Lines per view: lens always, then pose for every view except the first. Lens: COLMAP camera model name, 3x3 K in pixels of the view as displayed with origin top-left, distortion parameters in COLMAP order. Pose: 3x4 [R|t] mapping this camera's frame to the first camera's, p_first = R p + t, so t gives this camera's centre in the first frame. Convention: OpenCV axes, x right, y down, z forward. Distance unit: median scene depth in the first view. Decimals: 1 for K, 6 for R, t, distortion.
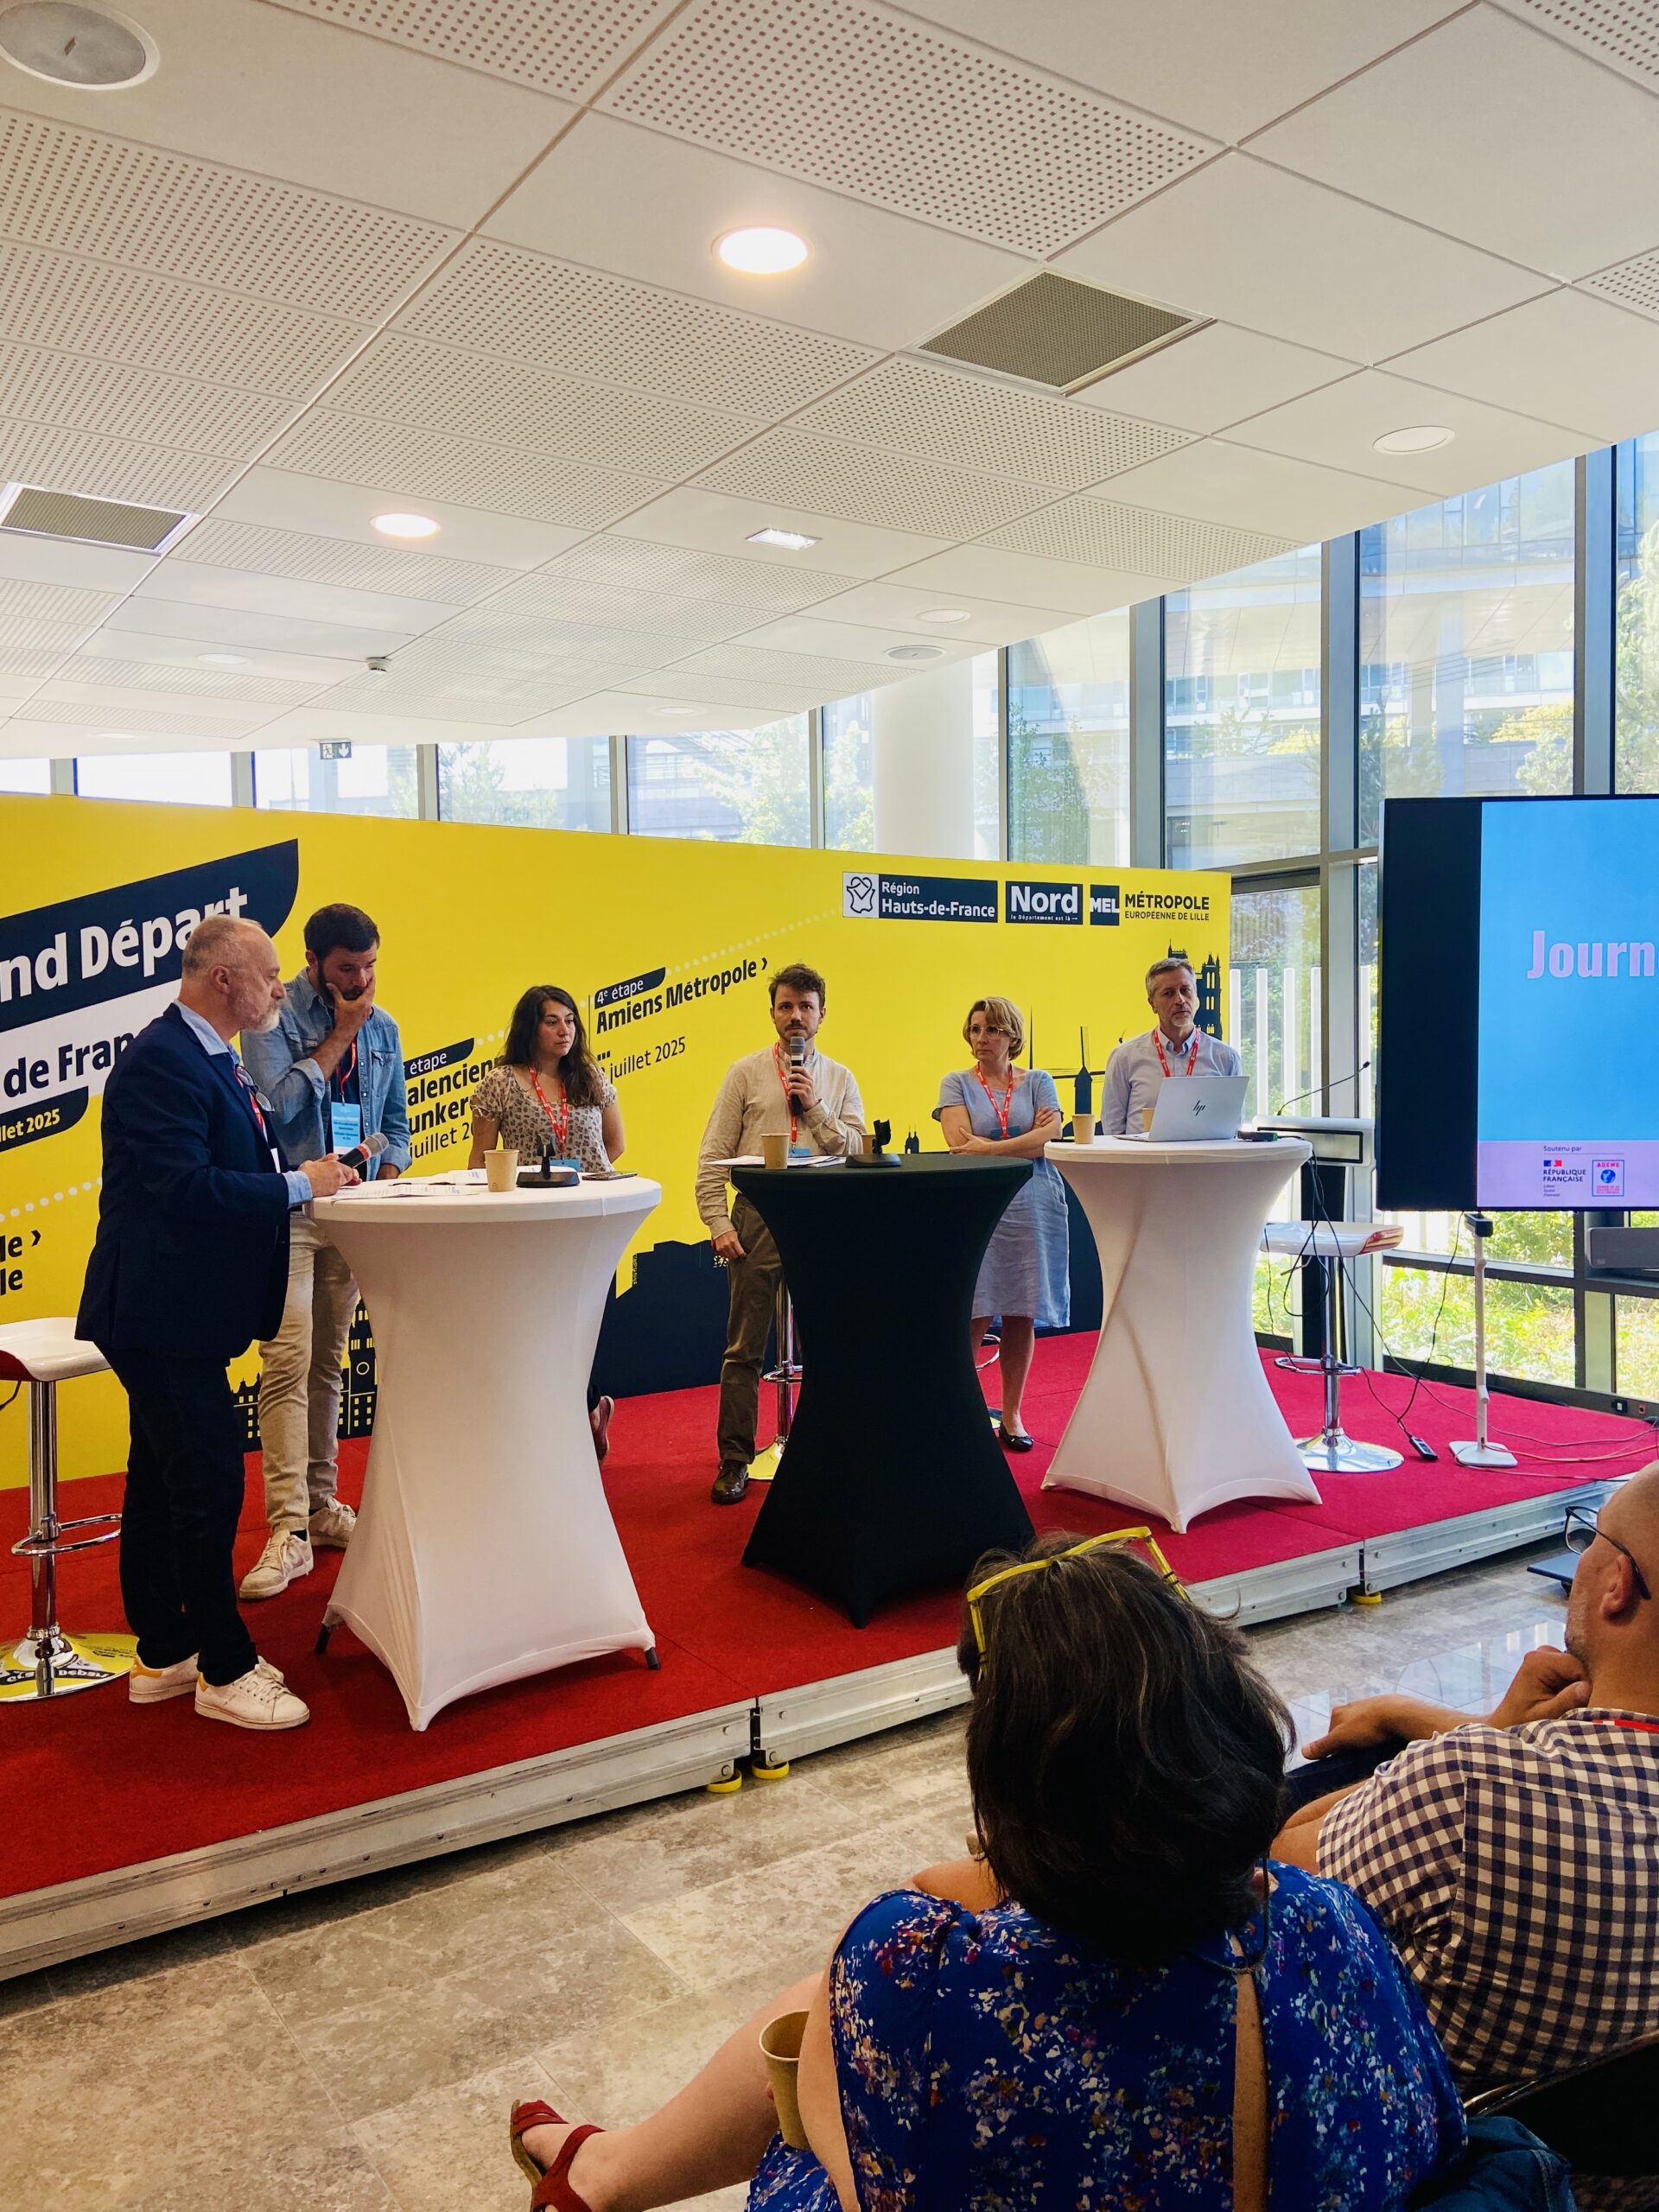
lens RADIAL K [[1659.3, 0, 826.8], [0, 1659.3, 1113.2], [0, 0, 1]] dist [0.035558, -0.005937]
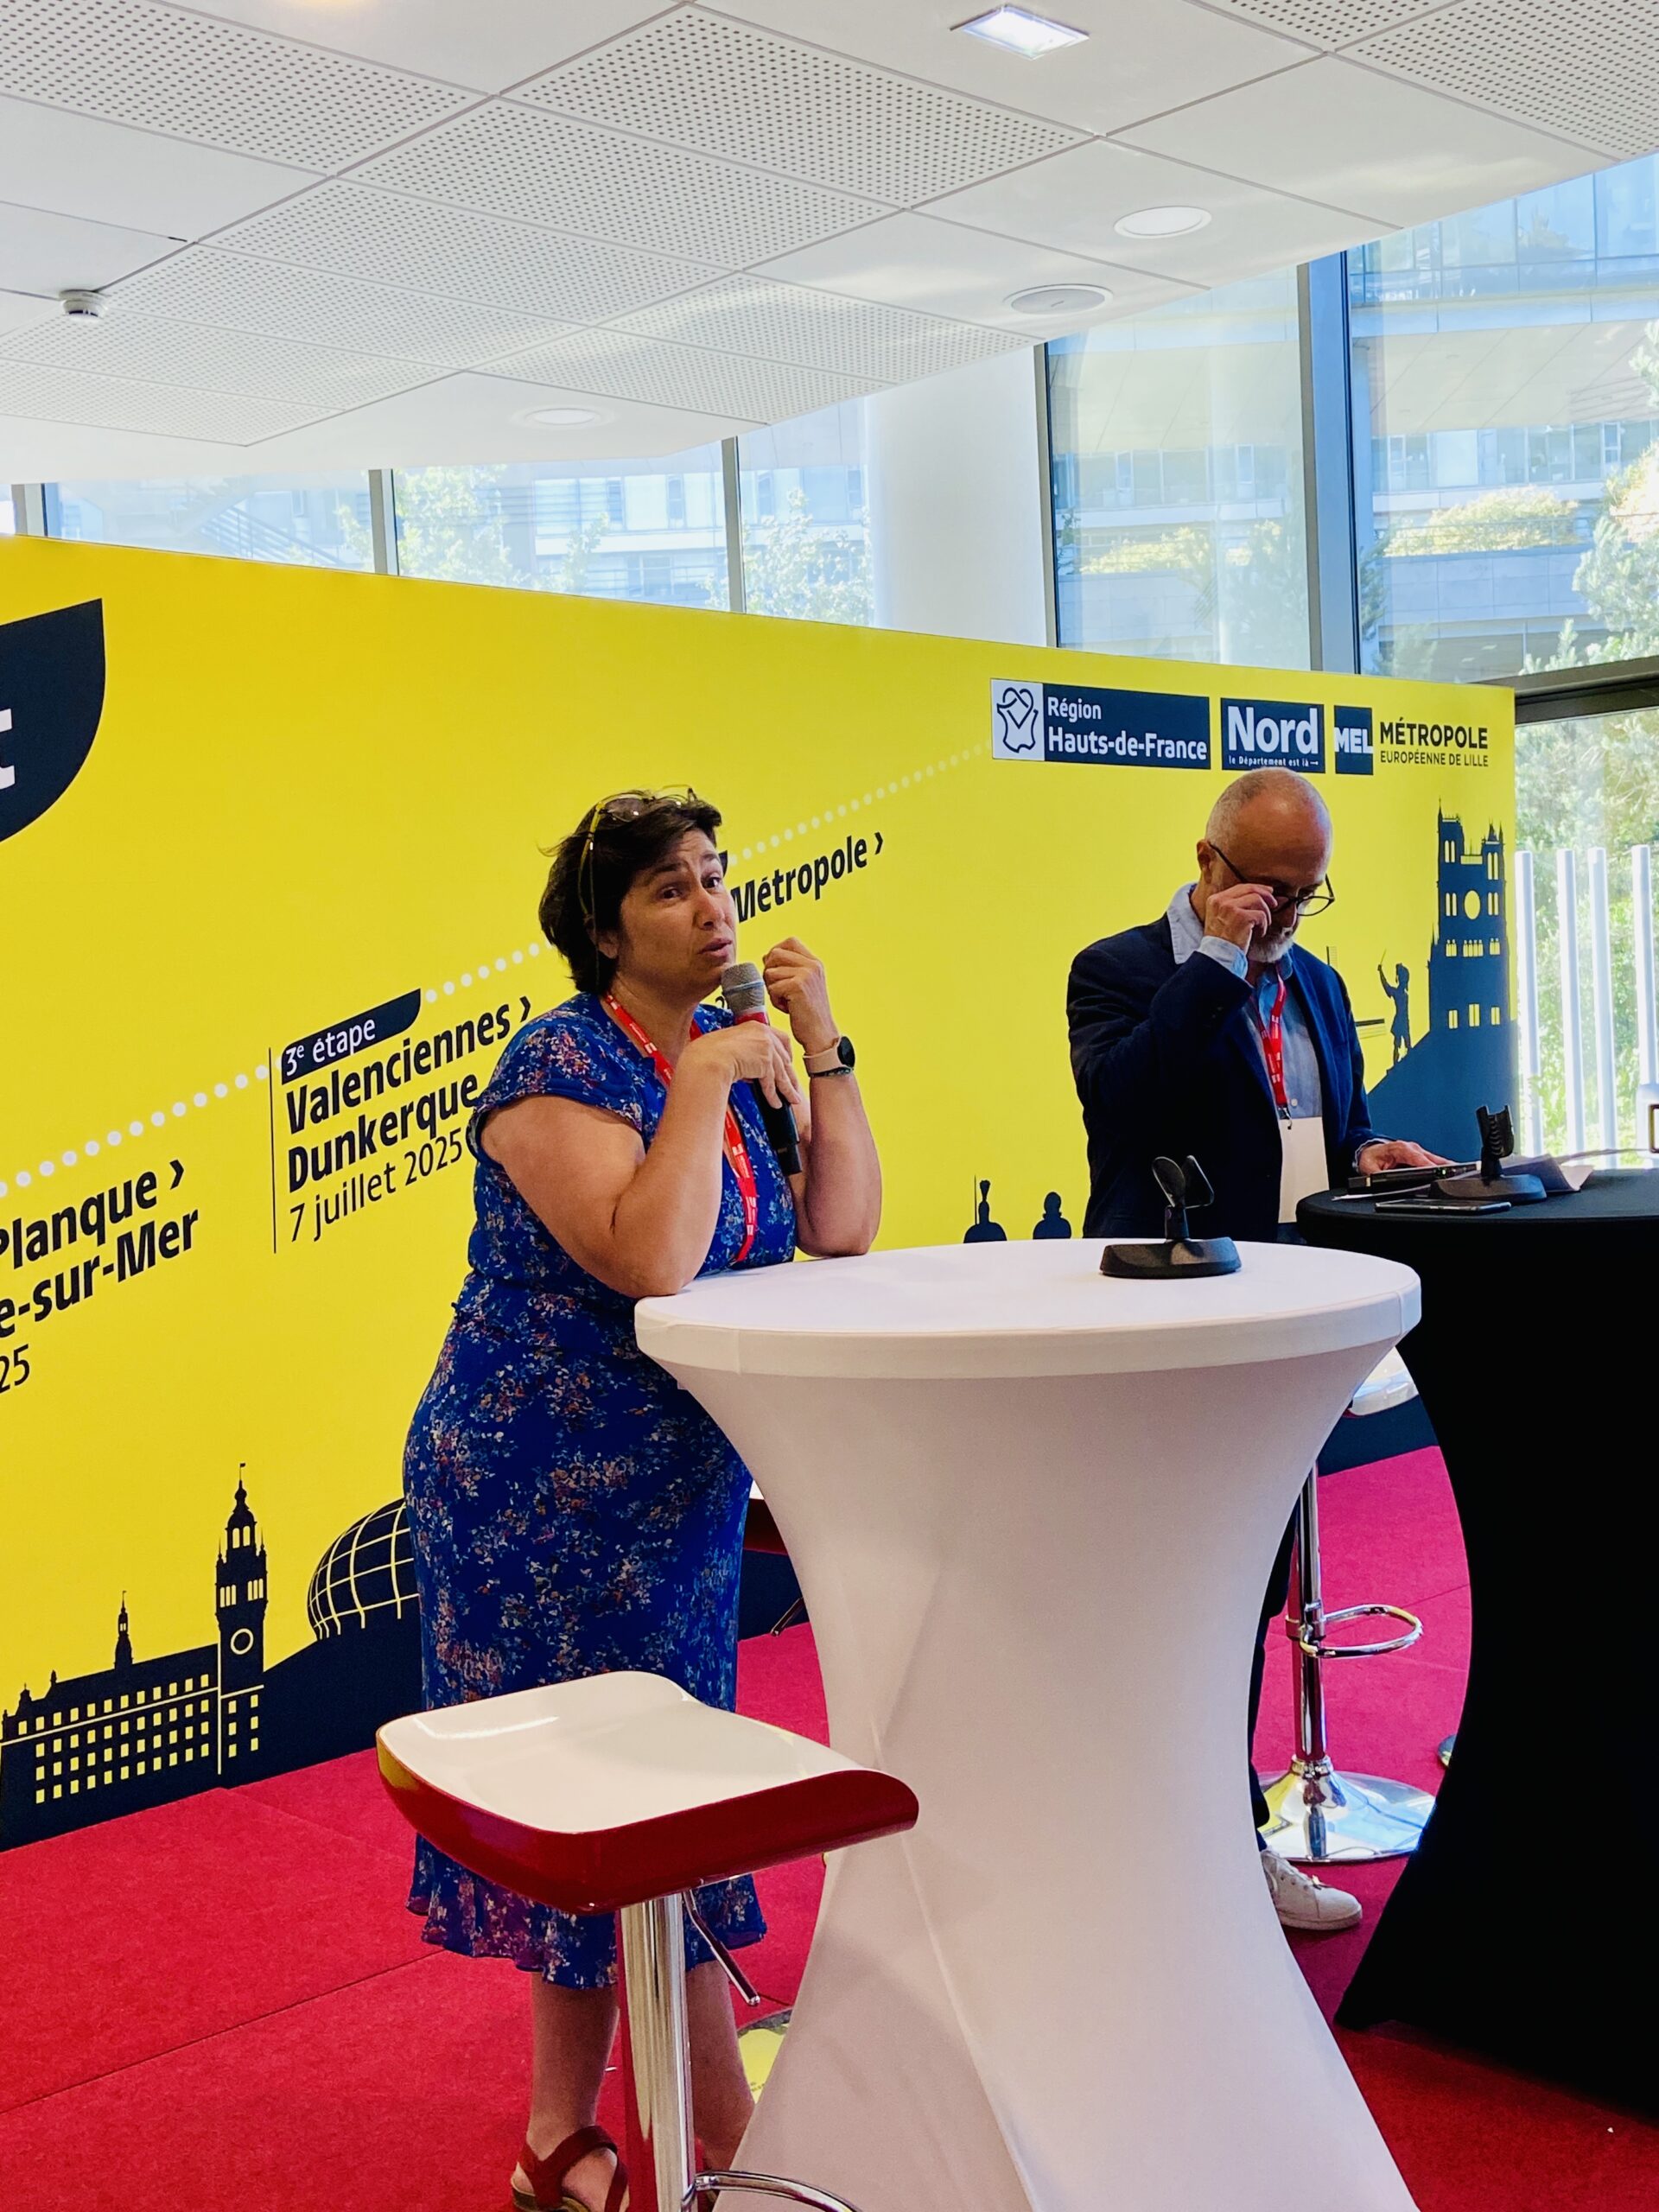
lens RADIAL K [[2479.4, 0, 838.1], [0, 2479.4, 1101.5], [0, 0, 1]] dist [0.048665, 0.000000]
pose [[0.982923, -0.040456, 0.179514, -0.193344], [0.041891, 0.999113, -0.004210, -0.001023], [-0.179184, 0.011658, 0.983746, 0.180388]]
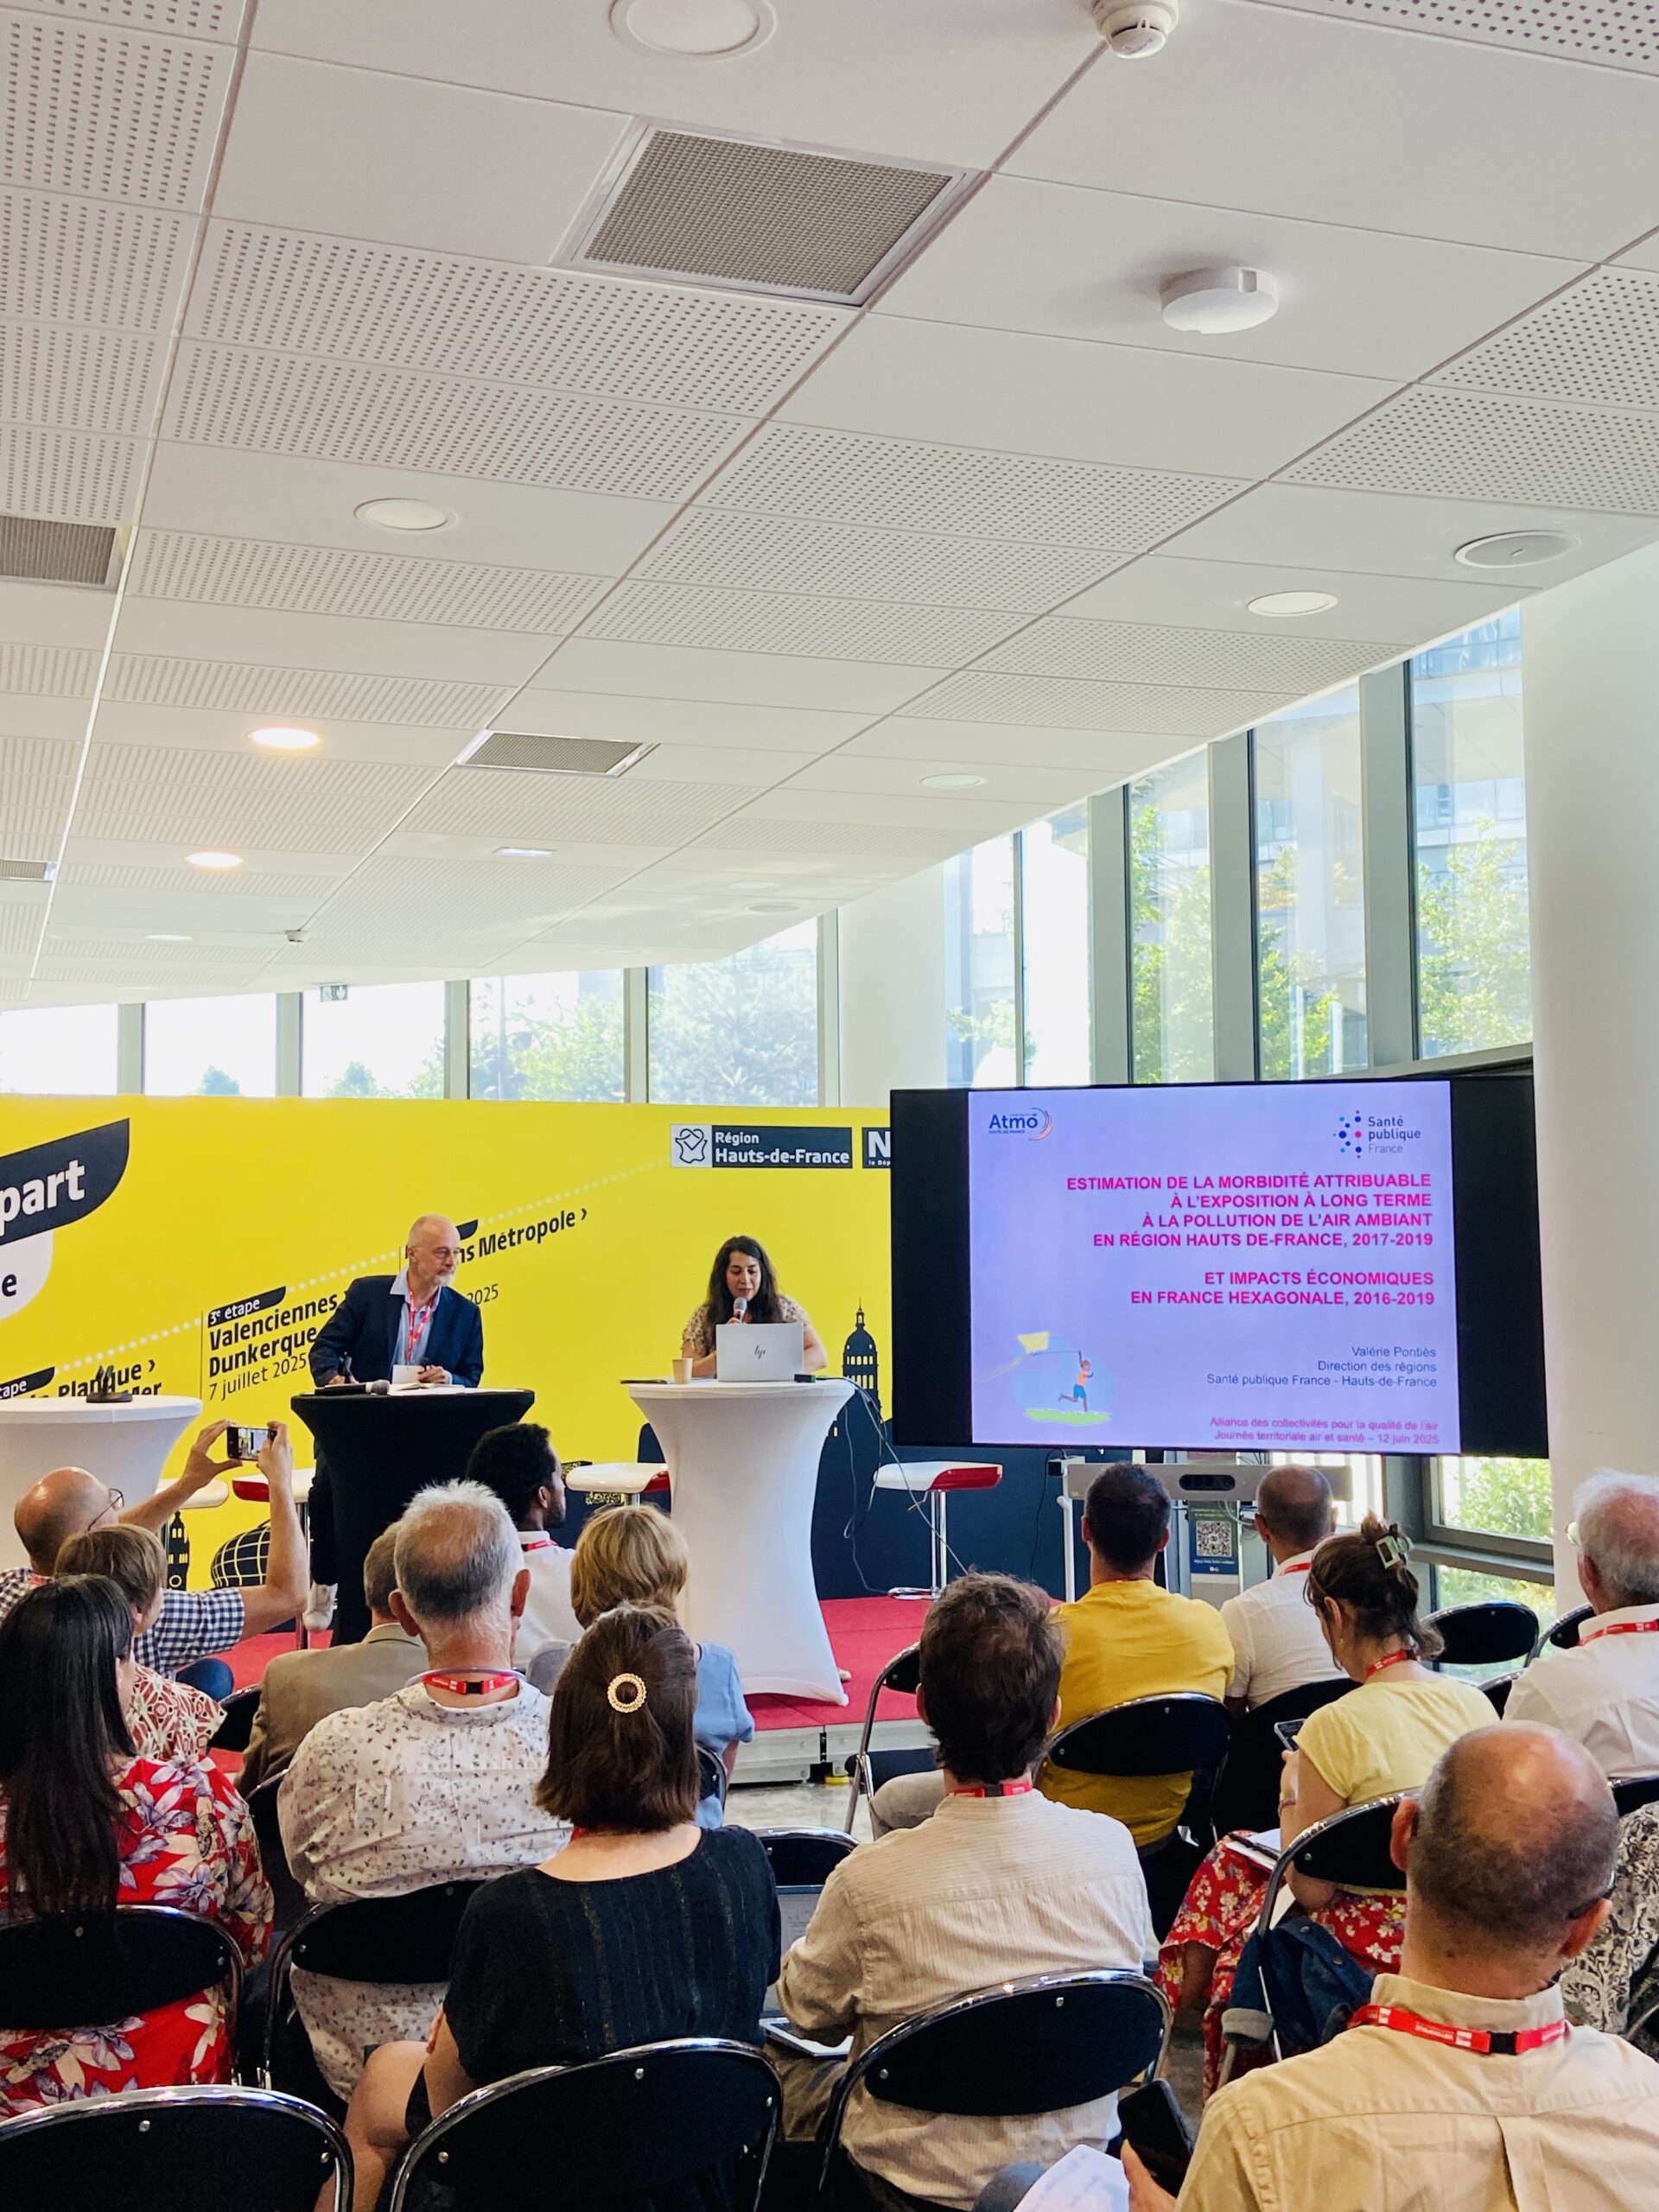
lens RADIAL K [[2494.6, 0, 823.8], [0, 2494.6, 1098.2], [0, 0, 1]] dist [0.083502, 0.000000]
pose [[0.963330, -0.017151, -0.267772, 0.508735], [-0.013137, 0.993743, -0.110912, 0.009822], [0.267998, 0.110362, 0.957077, -0.459157]]
